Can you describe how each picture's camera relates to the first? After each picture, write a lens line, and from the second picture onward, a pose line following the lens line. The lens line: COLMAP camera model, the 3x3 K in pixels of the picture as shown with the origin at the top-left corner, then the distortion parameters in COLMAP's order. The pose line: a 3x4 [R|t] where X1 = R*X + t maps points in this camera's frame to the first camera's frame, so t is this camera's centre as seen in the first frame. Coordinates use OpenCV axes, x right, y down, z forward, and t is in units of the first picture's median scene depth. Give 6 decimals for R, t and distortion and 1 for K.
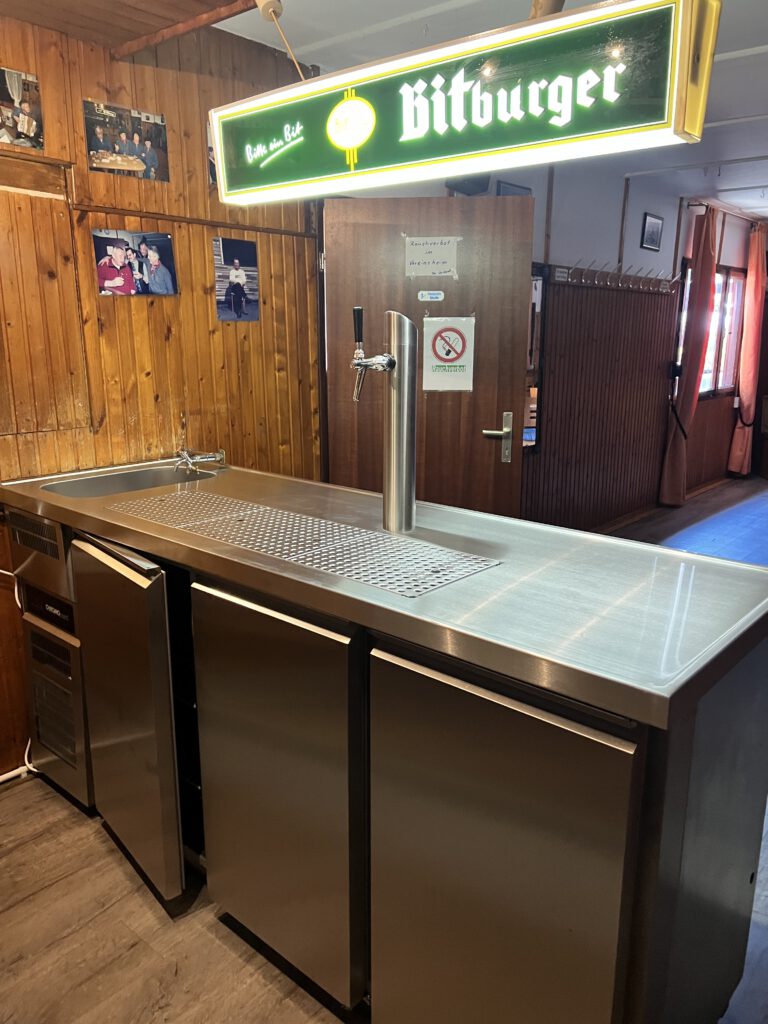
lens RADIAL K [[773.4, 0, 384.7], [0, 773.4, 514.8], [0, 0, 1]] dist [0.046578, -0.000050]
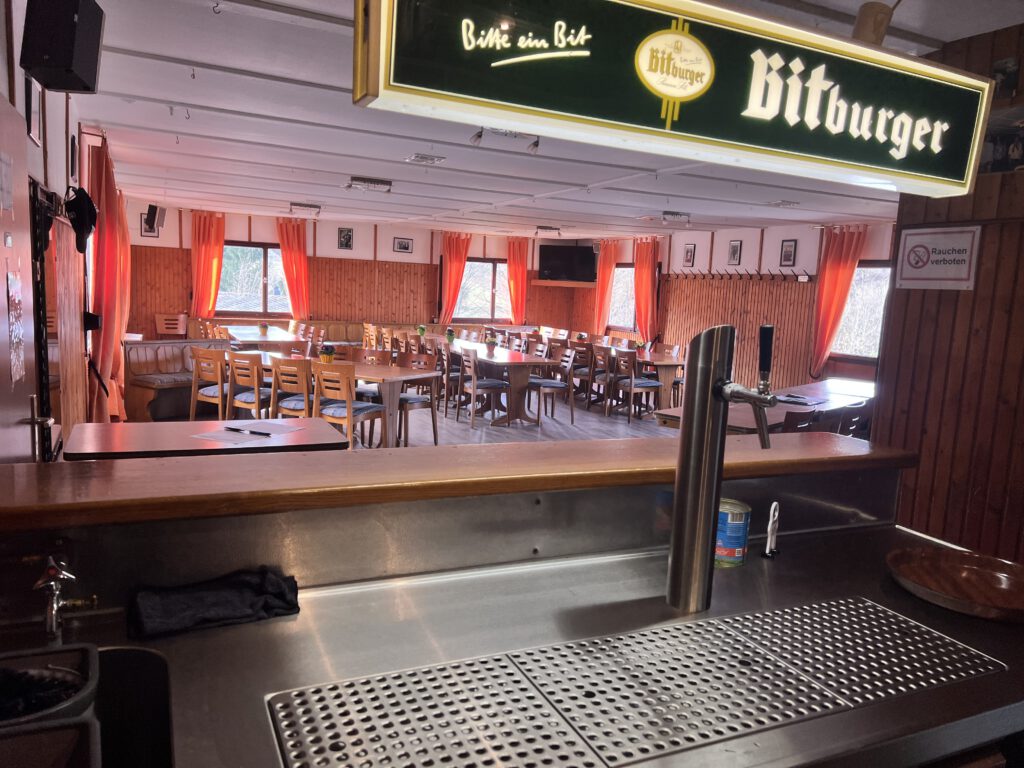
lens RADIAL K [[773.4, 0, 510.8], [0, 773.4, 385.6], [0, 0, 1]] dist [0.046578, -0.000050]
pose [[0.396853, -0.101793, 0.912220, -0.868445], [0.159874, 0.986306, 0.040508, -0.297113], [-0.903852, 0.129765, 0.407693, 0.985654]]
